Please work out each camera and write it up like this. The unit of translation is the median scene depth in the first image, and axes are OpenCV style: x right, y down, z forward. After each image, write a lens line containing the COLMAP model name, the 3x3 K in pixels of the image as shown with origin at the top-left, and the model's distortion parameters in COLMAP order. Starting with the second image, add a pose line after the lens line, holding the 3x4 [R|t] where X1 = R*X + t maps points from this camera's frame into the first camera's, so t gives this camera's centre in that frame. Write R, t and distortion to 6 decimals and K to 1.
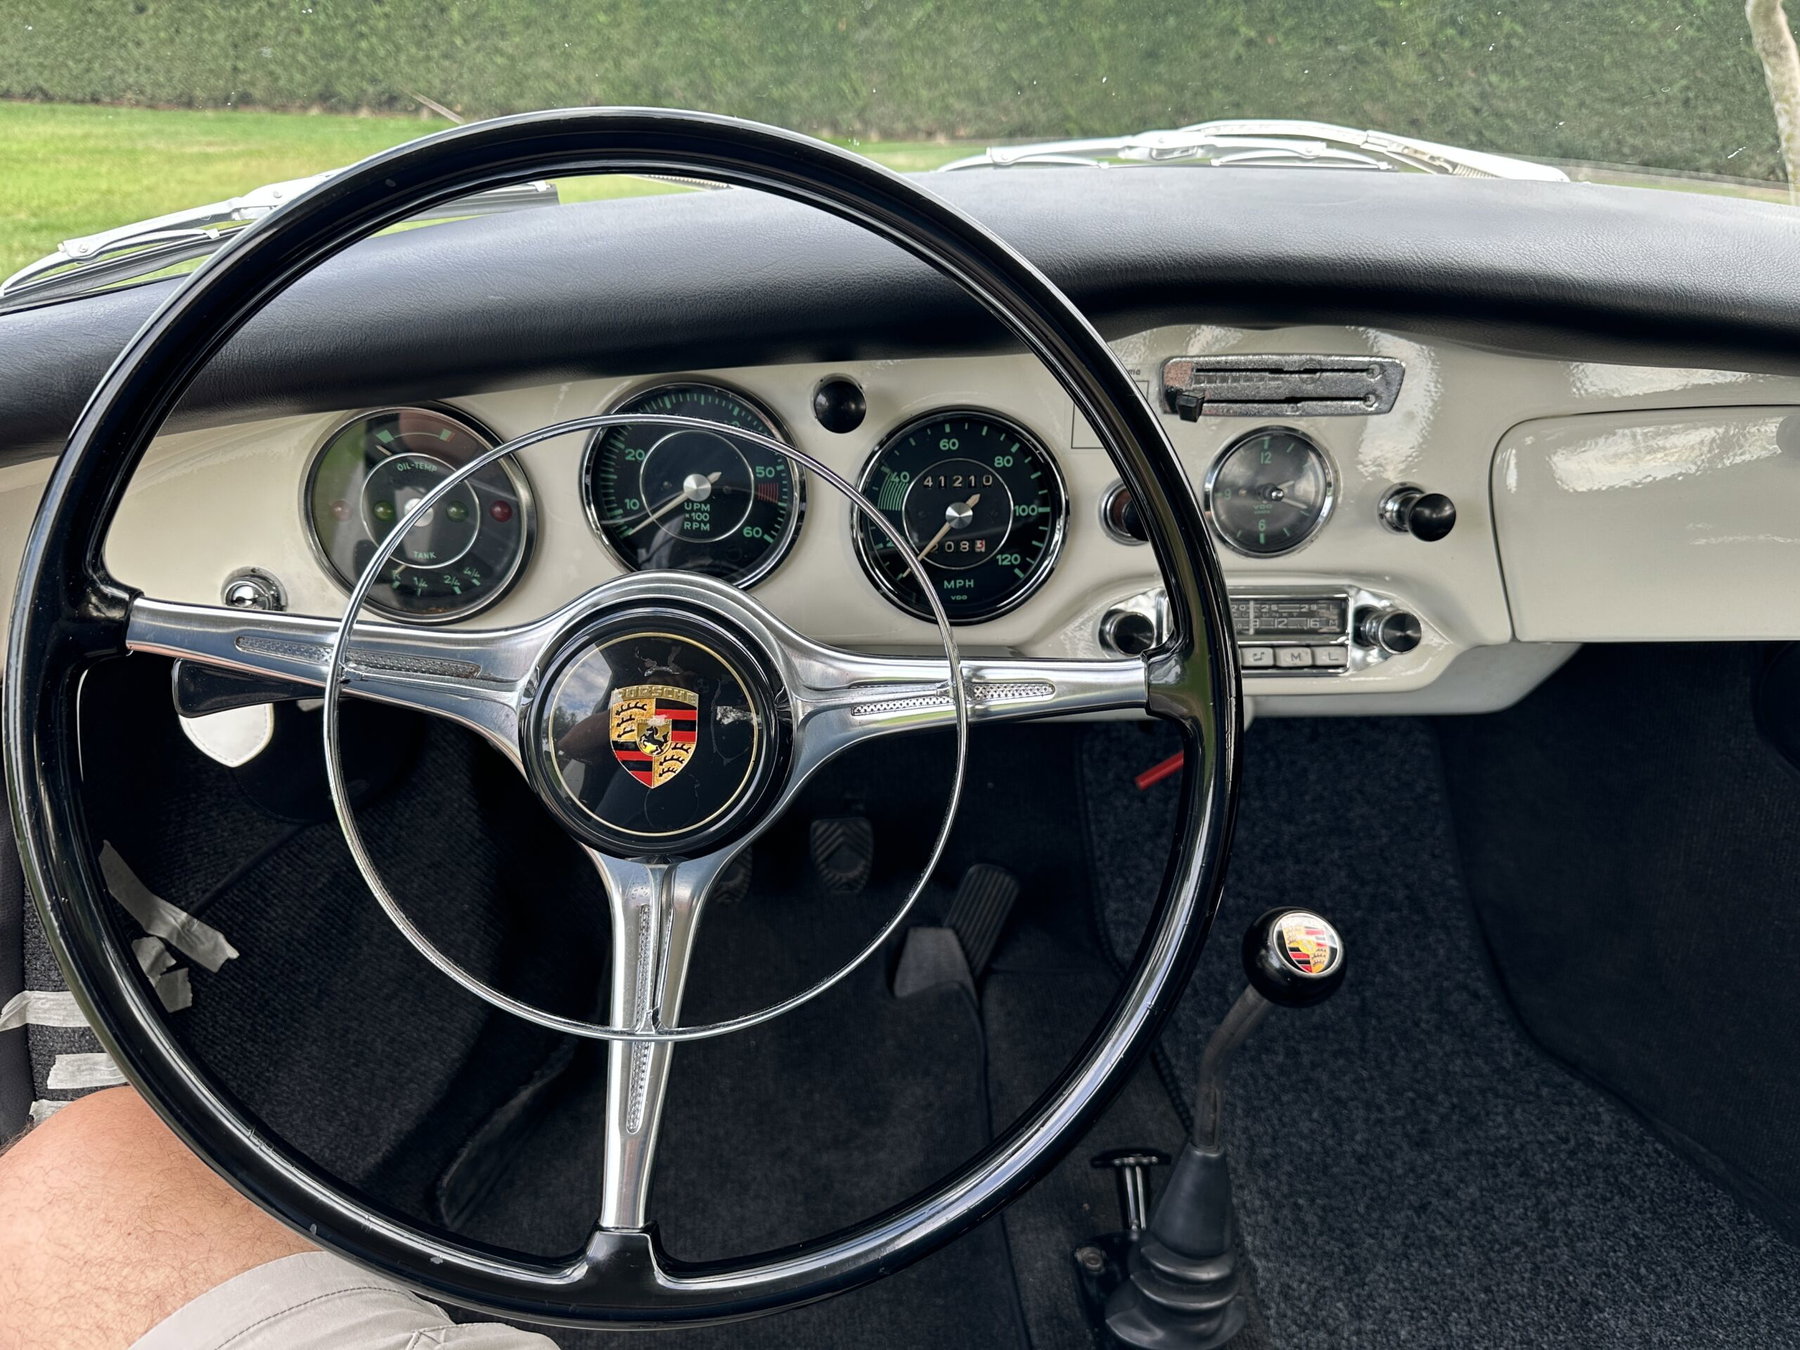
lens RADIAL K [[1335.0, 0, 903.4], [0, 1335.0, 650.0], [0, 0, 1]] dist [-0.002904, -0.004775]
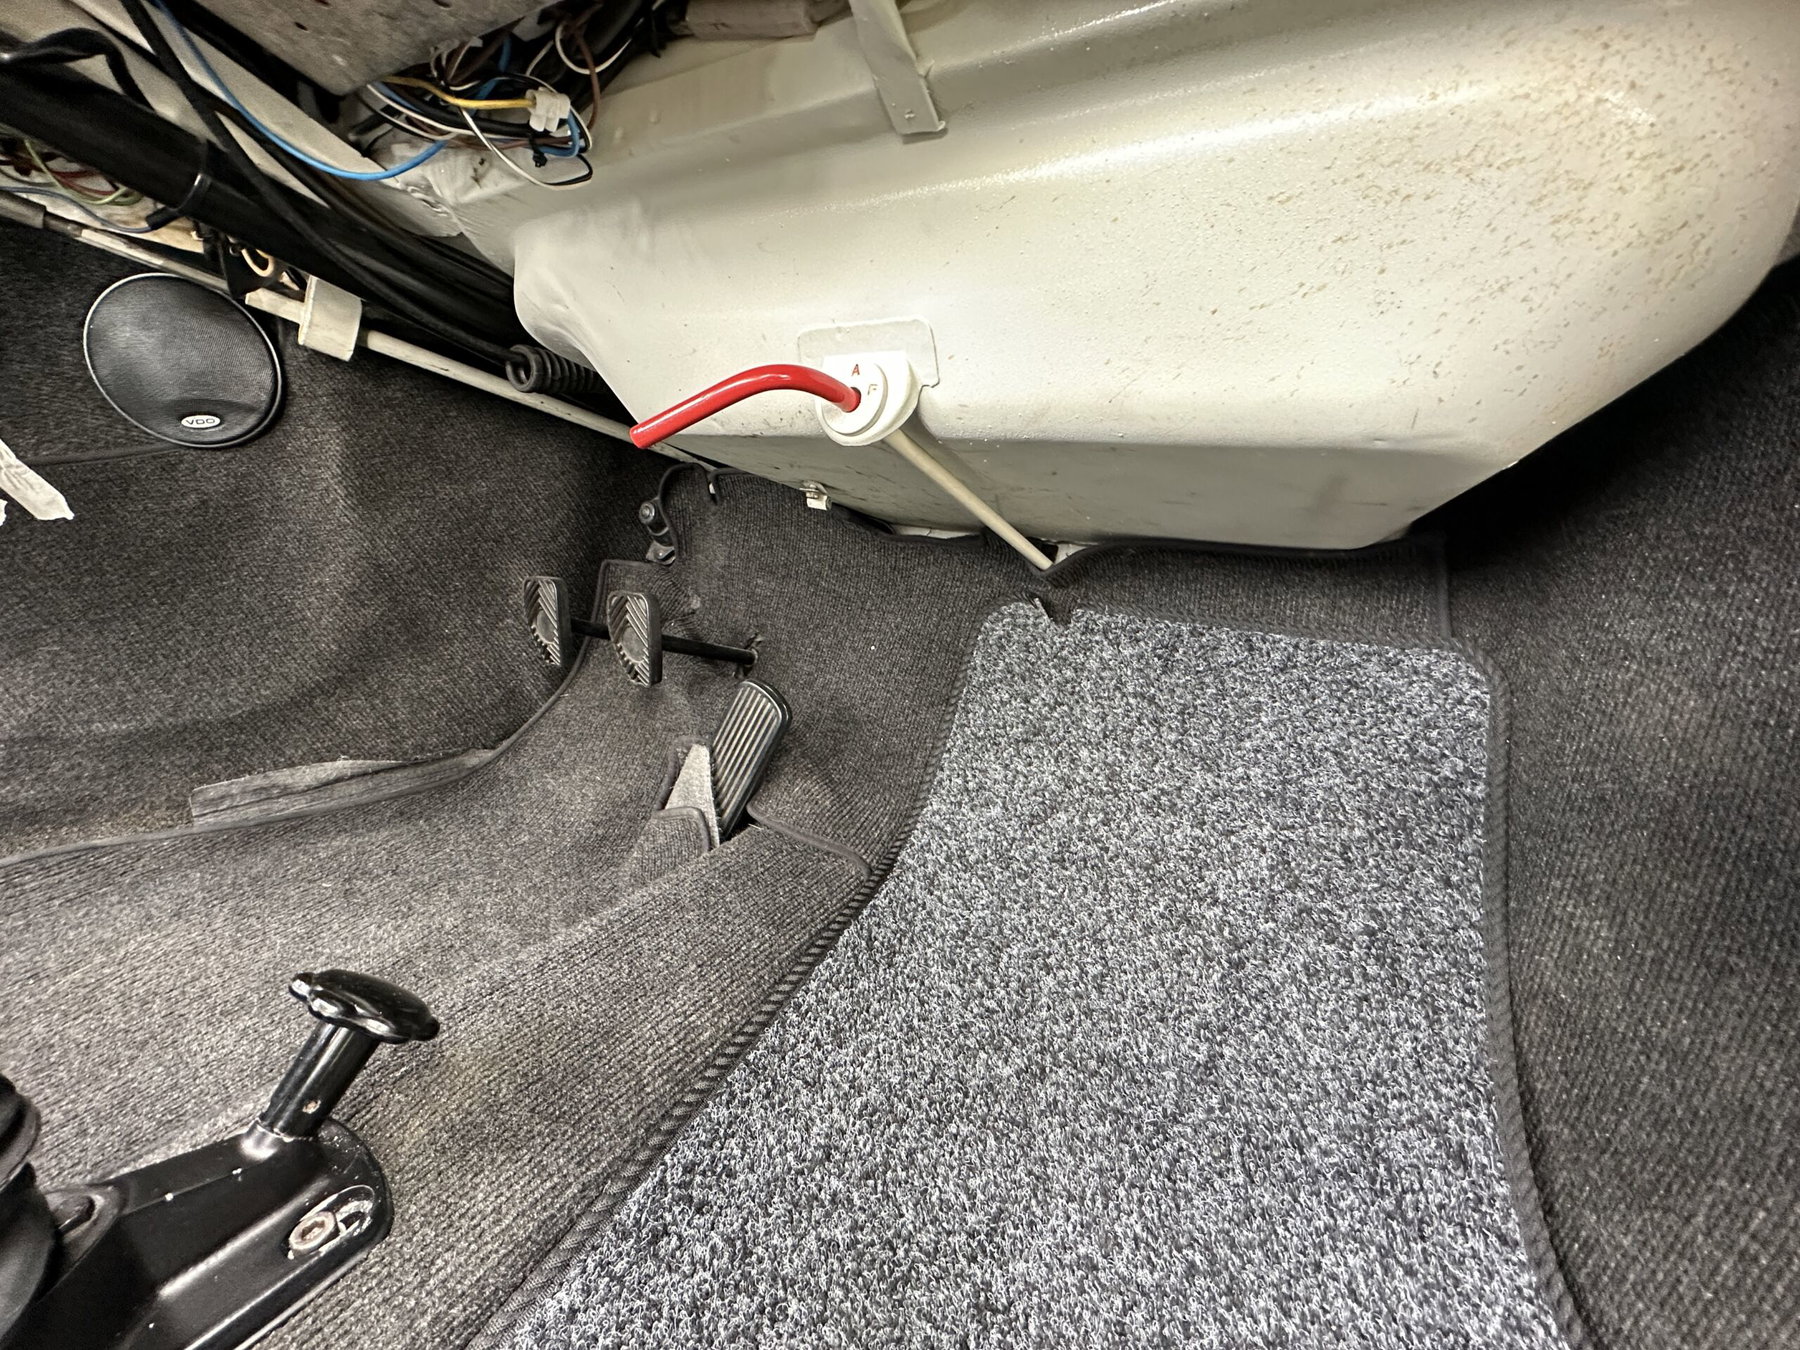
lens RADIAL K [[717.0, 0, 900.0], [0, 717.0, 675.0], [0, 0, 1]] dist [0.000405, -0.000873]
pose [[0.814202, 0.178885, -0.552337, 0.422301], [-0.256714, 0.964222, -0.066141, 0.174489], [0.520743, 0.195645, 0.830993, 0.706465]]
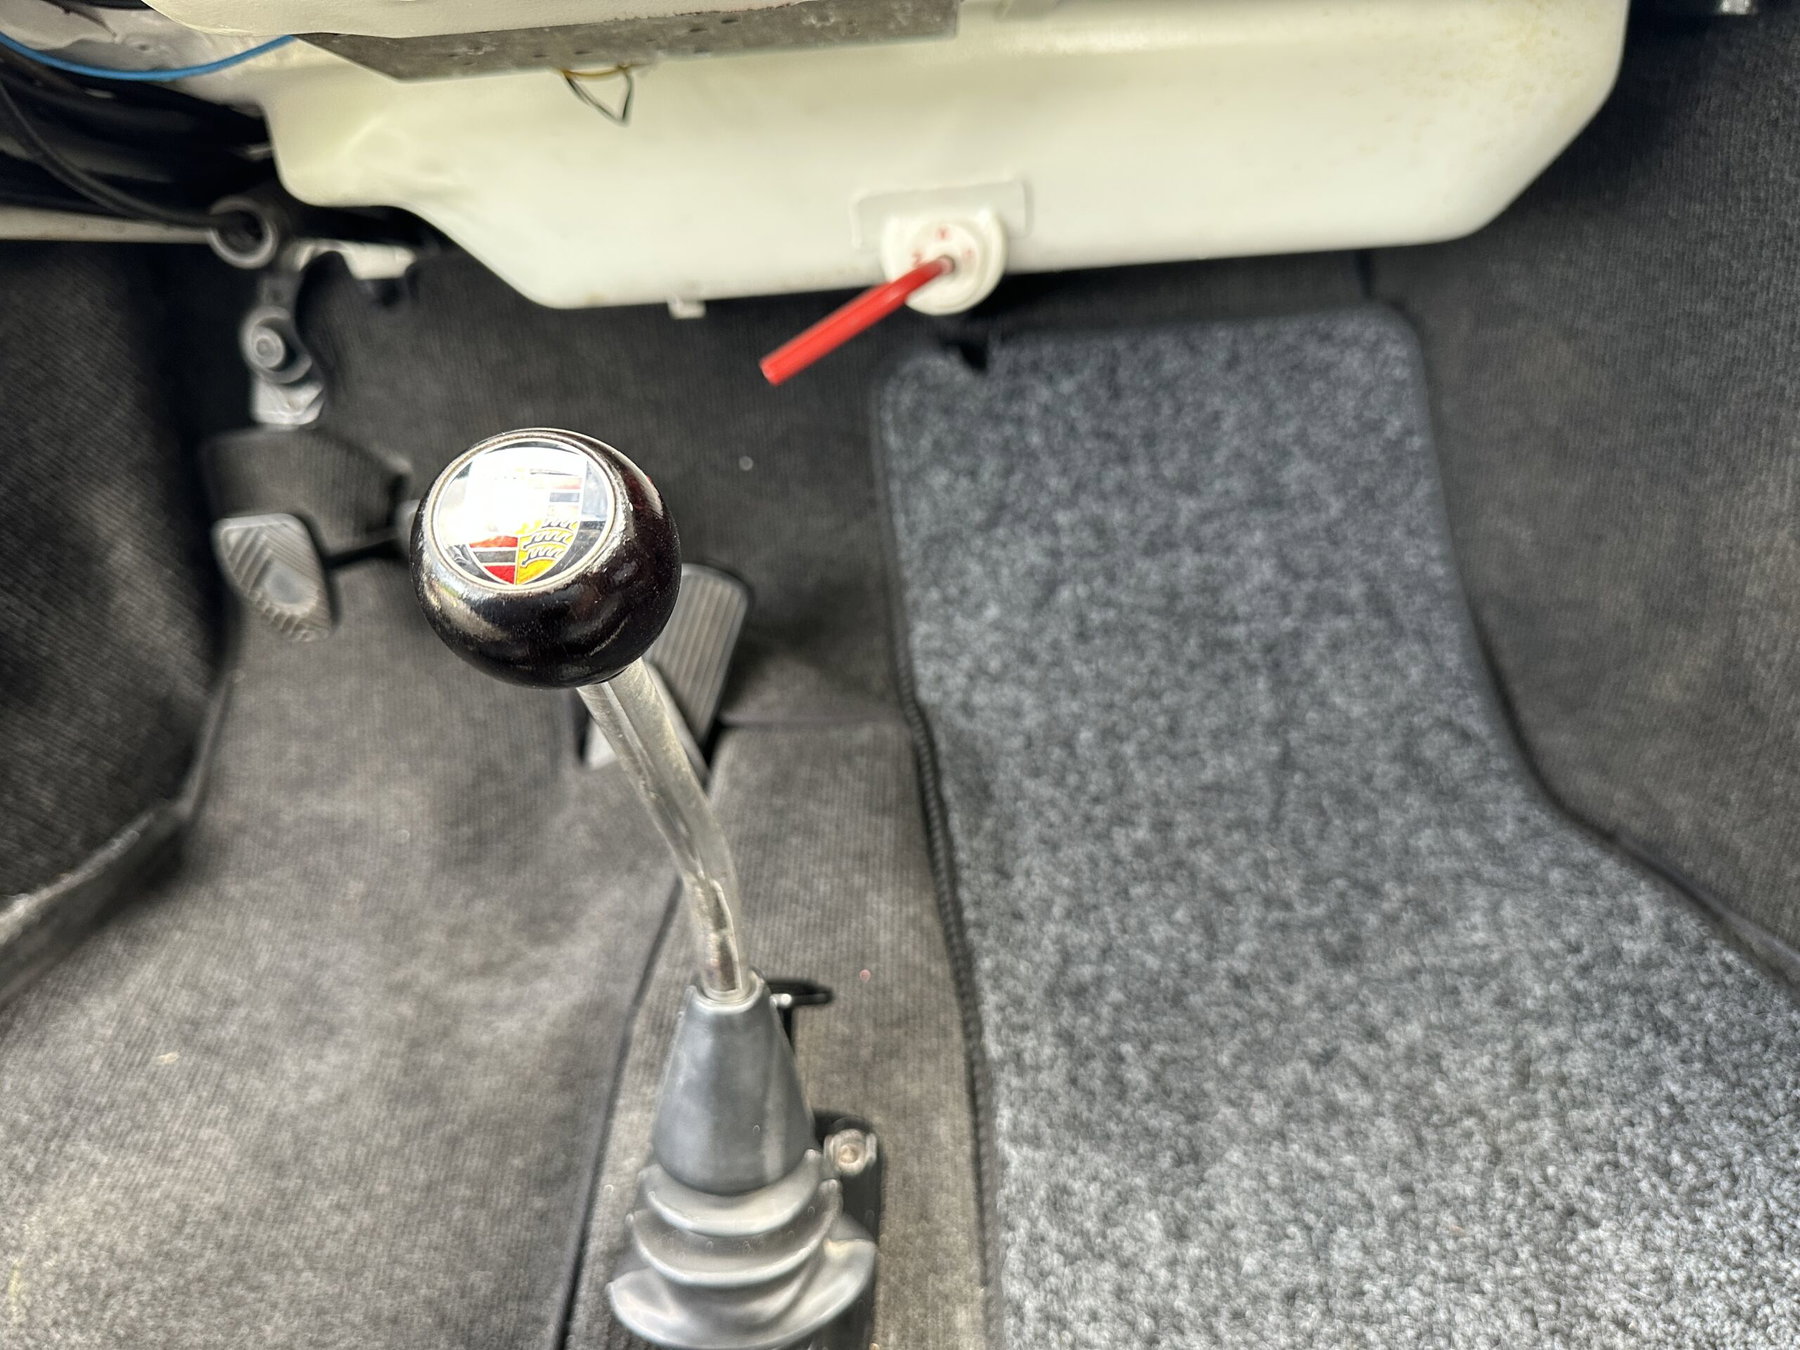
lens RADIAL K [[1321.4, 0, 910.2], [0, 1321.4, 681.7], [0, 0, 1]] dist [-0.006522, -0.025640]
pose [[0.993021, -0.038276, -0.111554, 0.261066], [0.056348, 0.984906, 0.163662, 0.125120], [0.103606, -0.168806, 0.980189, 0.382830]]
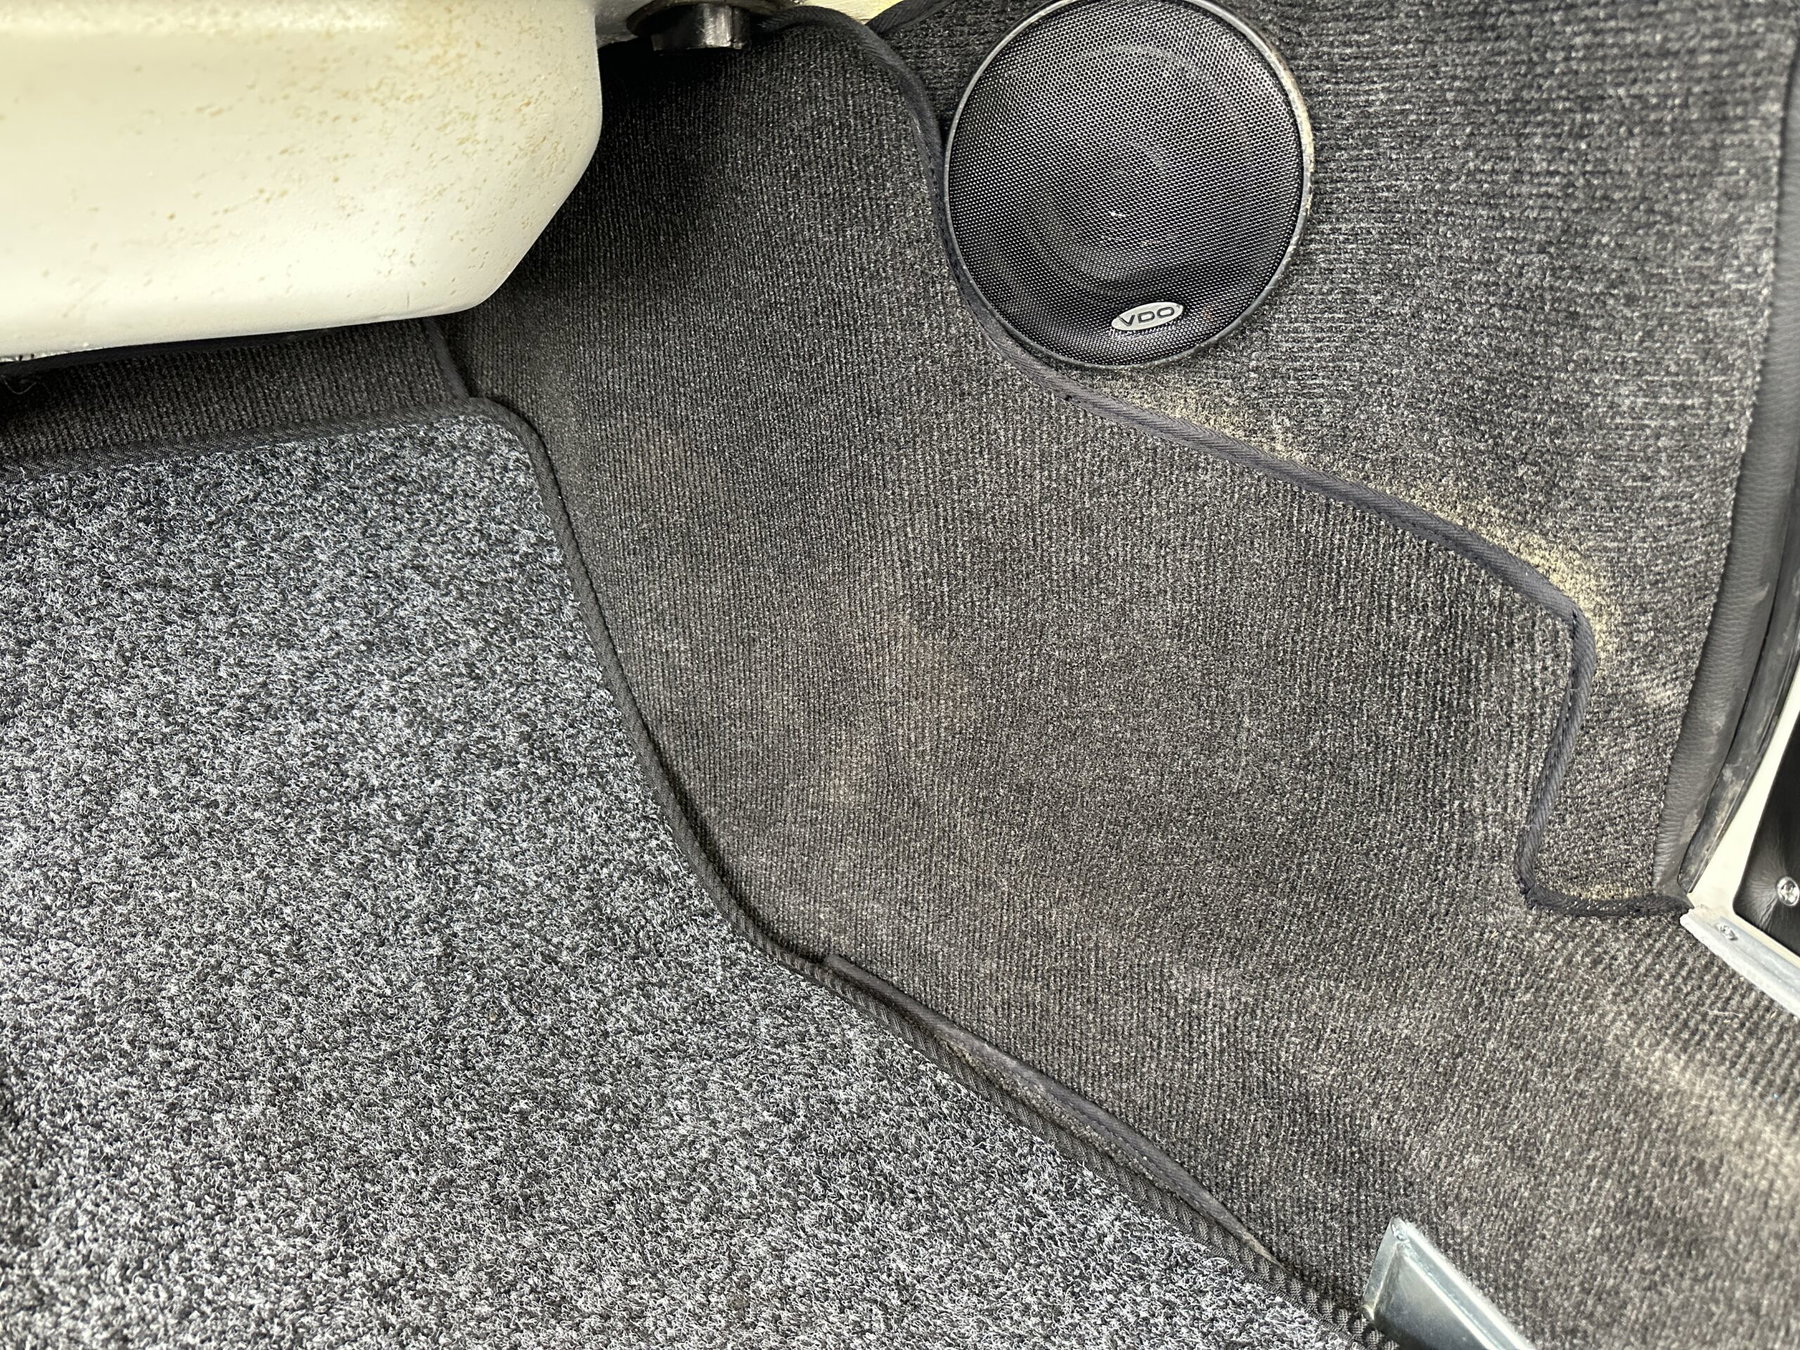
lens RADIAL K [[1276.2, 0, 900.0], [0, 1276.2, 675.0], [0, 0, 1]] dist [0.063763, -0.131160]
pose [[0.915899, -0.192335, 0.352329, 0.391666], [0.152792, 0.978705, 0.137079, 0.127330], [-0.371191, -0.071717, 0.925783, 0.514227]]
